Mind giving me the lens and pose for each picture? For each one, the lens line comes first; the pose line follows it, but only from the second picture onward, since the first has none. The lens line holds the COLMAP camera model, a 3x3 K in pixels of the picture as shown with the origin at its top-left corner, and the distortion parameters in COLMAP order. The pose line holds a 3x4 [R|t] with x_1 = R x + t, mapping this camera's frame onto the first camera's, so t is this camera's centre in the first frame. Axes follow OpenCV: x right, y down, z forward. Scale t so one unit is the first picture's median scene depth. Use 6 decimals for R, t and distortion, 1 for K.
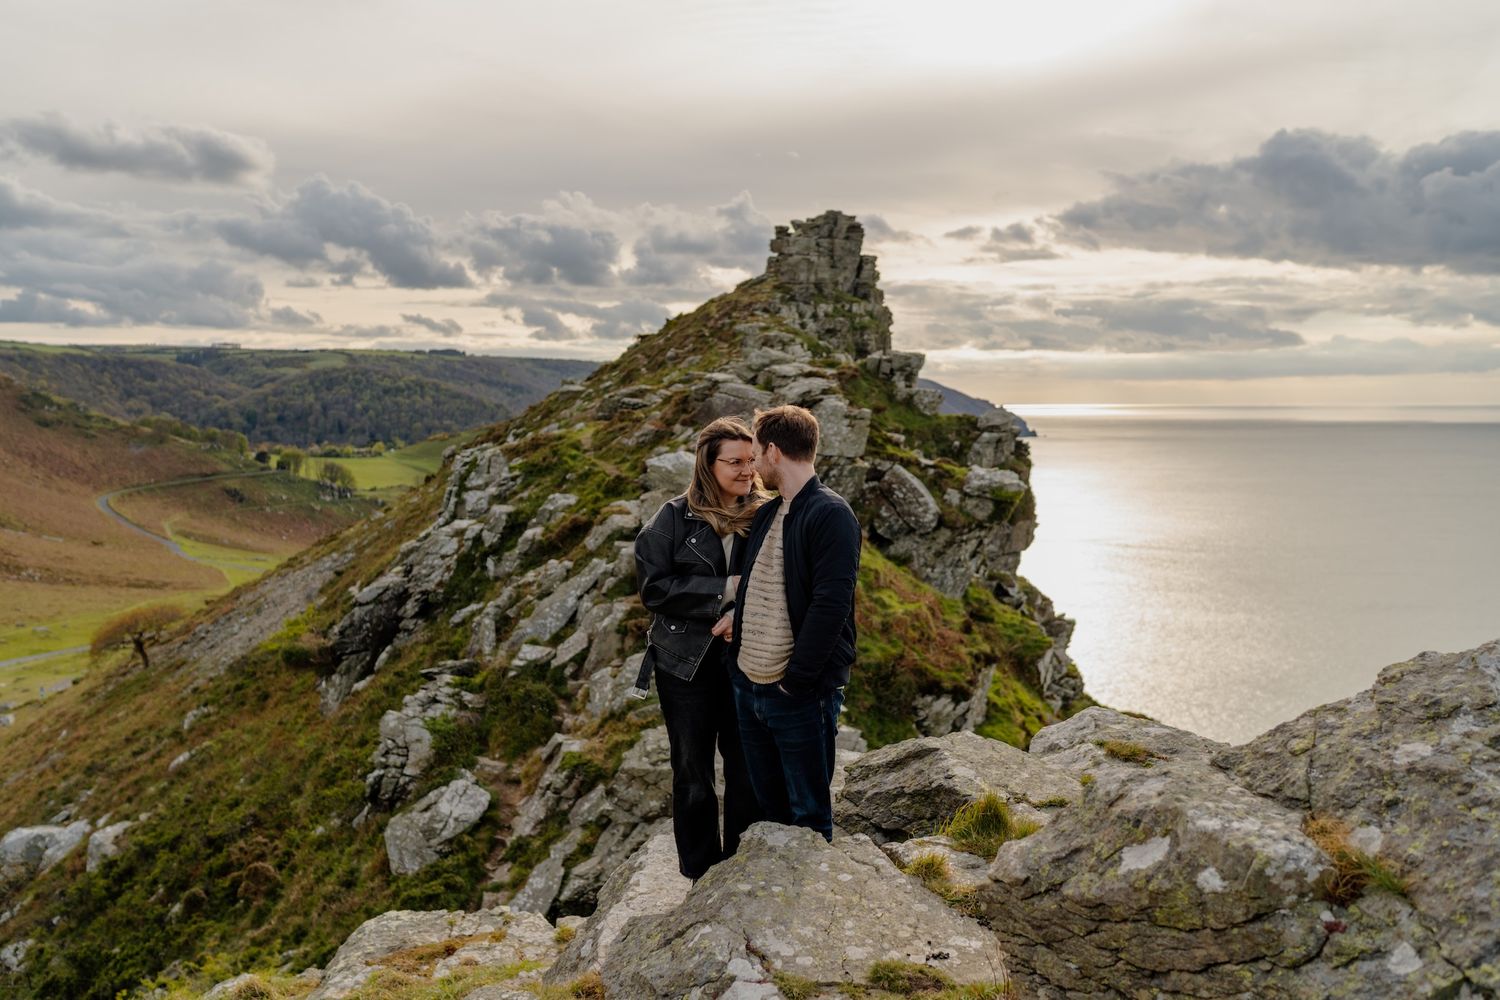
lens RADIAL K [[1424.5, 0, 750.0], [0, 1424.5, 500.0], [0, 0, 1]] dist [-0.004874, 0.000804]
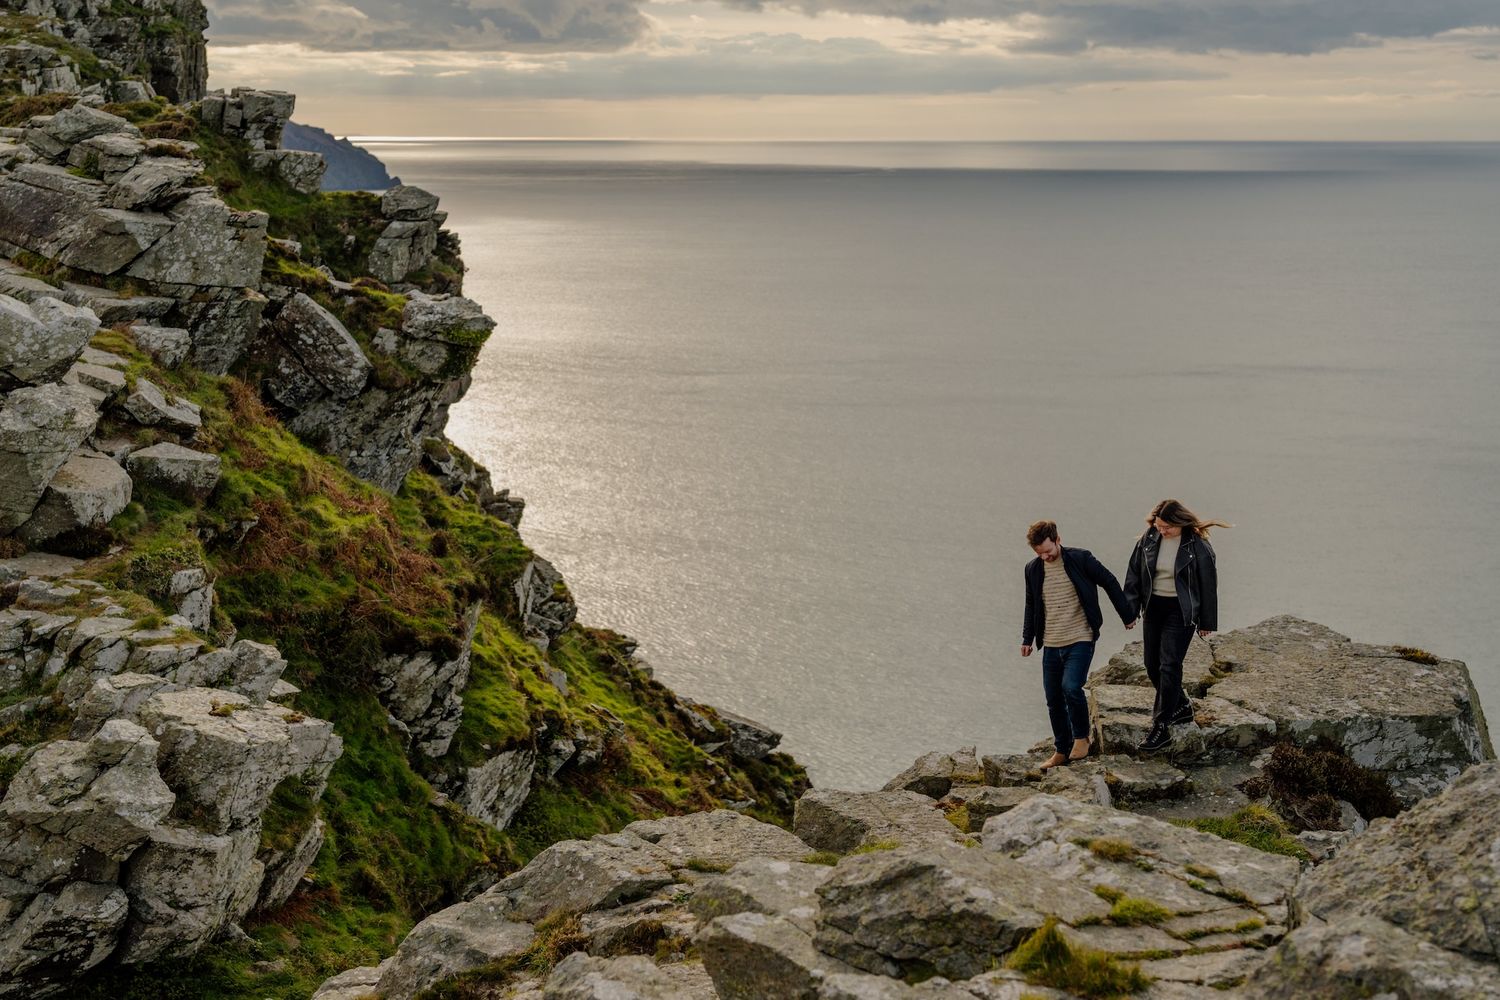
lens RADIAL K [[2291.0, 0, 682.3], [0, 2291.0, 454.3], [0, 0, 1]] dist [-0.016915, 0.110640]
pose [[0.949231, -0.036119, 0.312500, -0.060608], [0.013729, 0.997197, 0.073555, -0.025996], [-0.314281, -0.065530, 0.947066, -0.044555]]
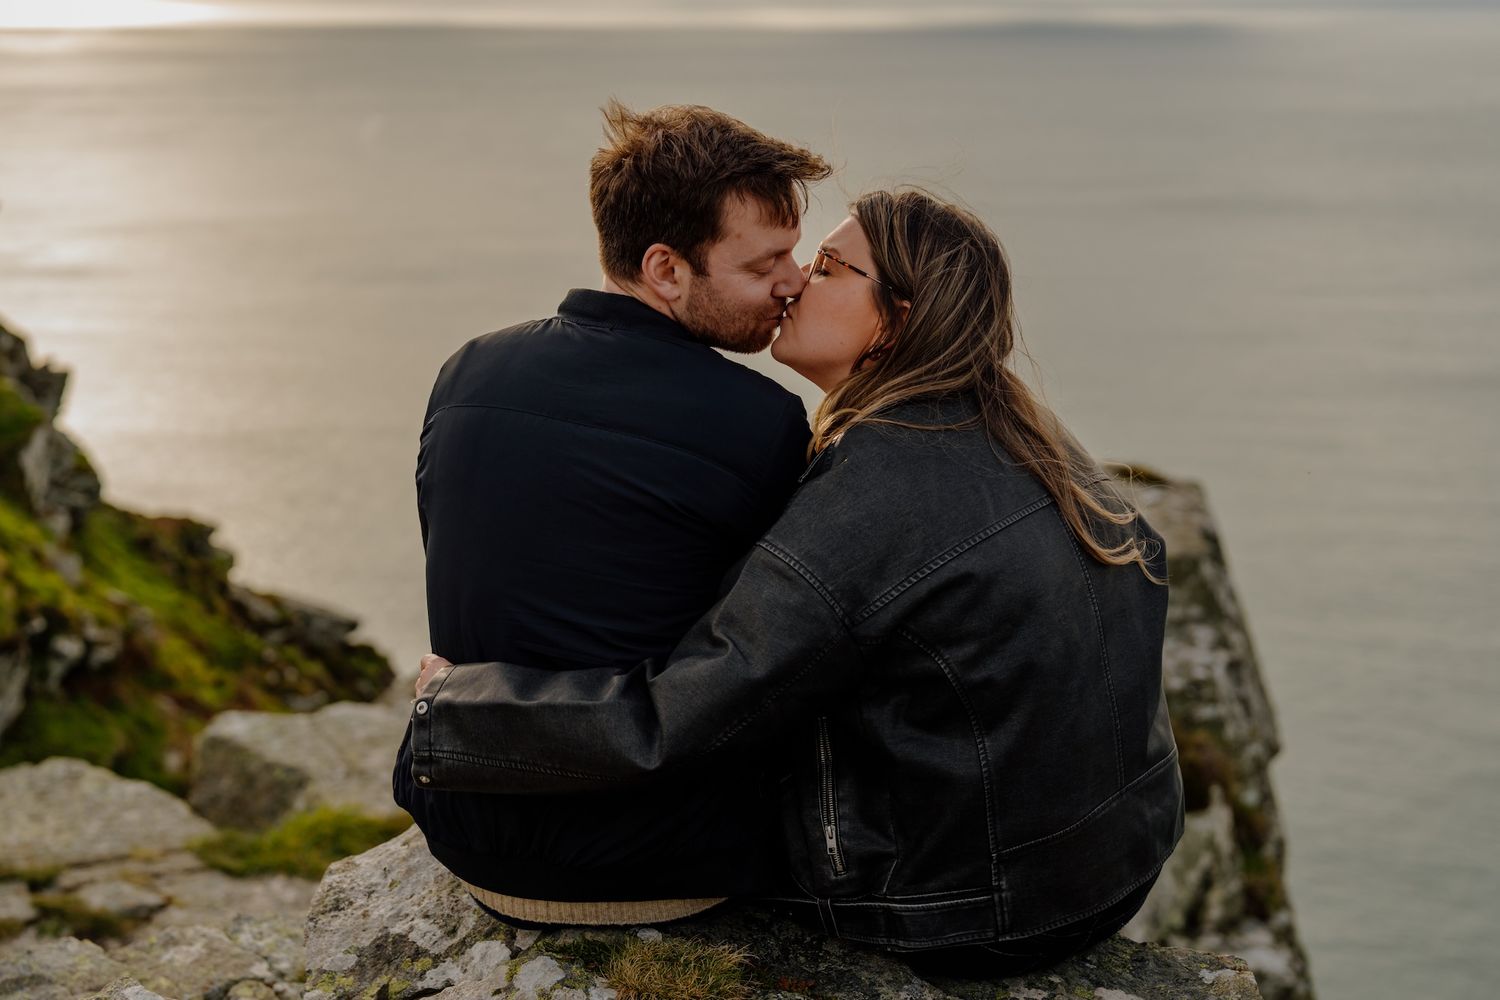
lens RADIAL K [[2339.0, 0, 747.0], [0, 2339.0, 531.2], [0, 0, 1]] dist [-0.007483, 0.009771]
pose [[0.870687, -0.097856, 0.482005, 0.006135], [0.020348, 0.986336, 0.163488, 0.000499], [-0.491416, -0.132539, 0.860781, 0.072736]]
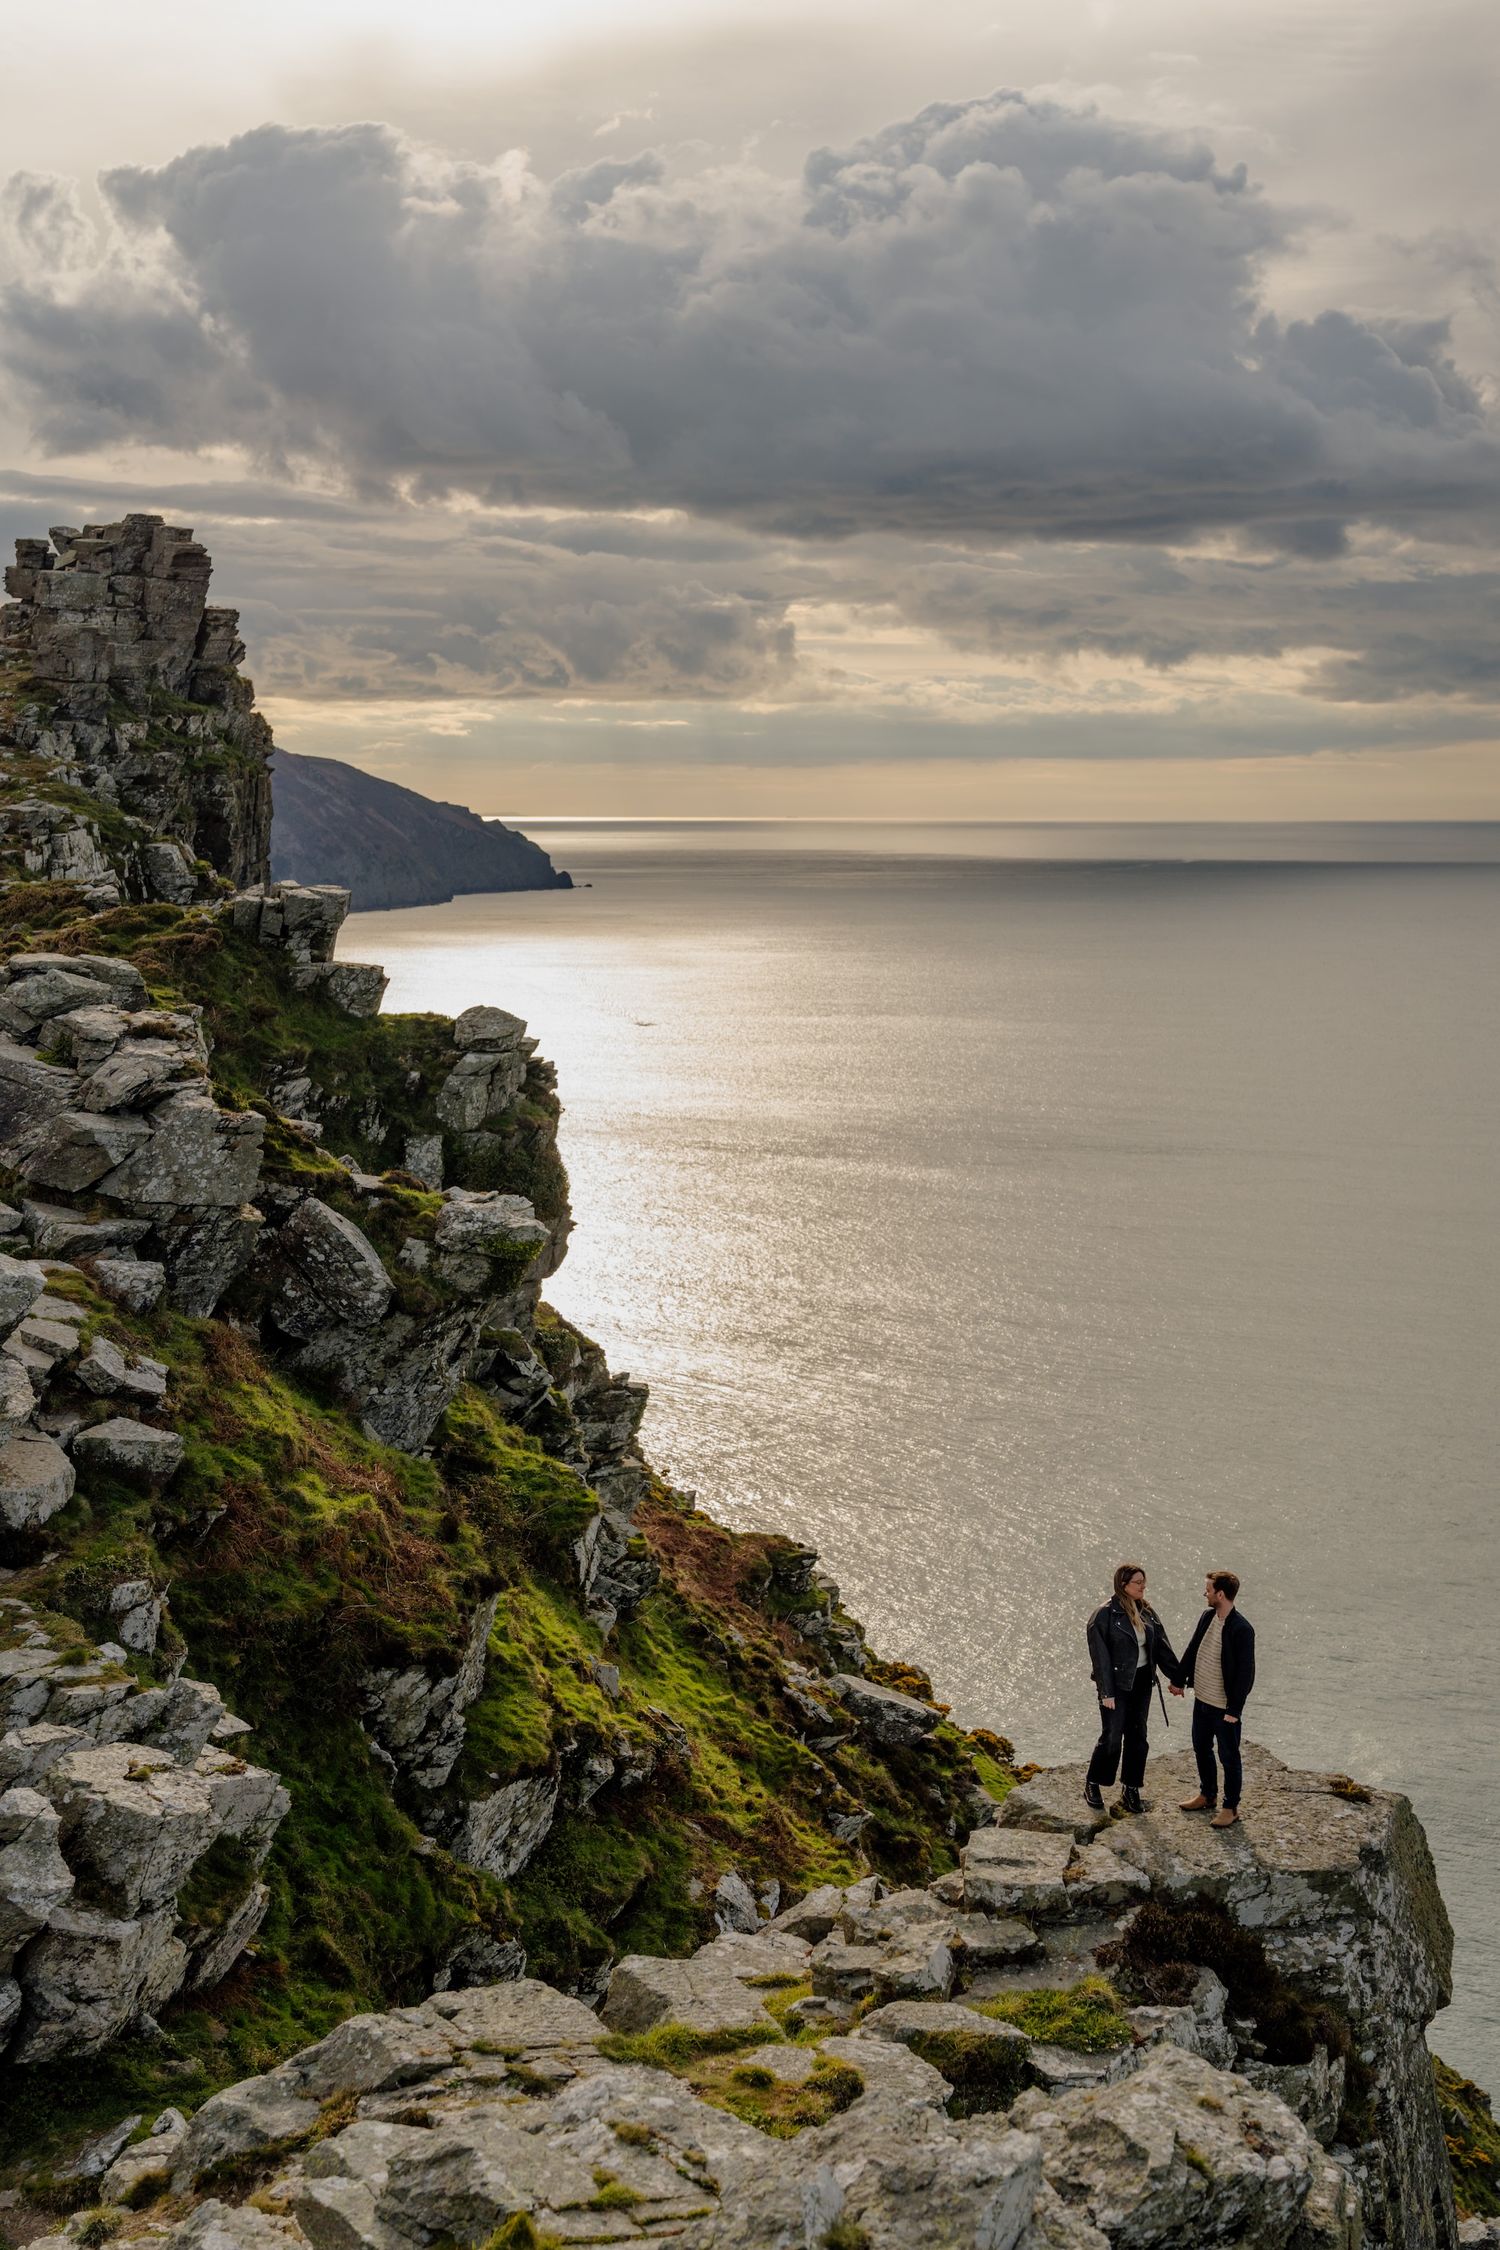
lens RADIAL K [[3121.6, 0, 750.0], [0, 3121.6, 1125.0], [0, 0, 1]] dist [-0.021917, 0.158282]
pose [[0.967514, -0.018841, 0.252115, -0.033656], [0.010692, 0.999376, 0.033655, -0.091181], [-0.252592, -0.029867, 0.967112, -0.182467]]
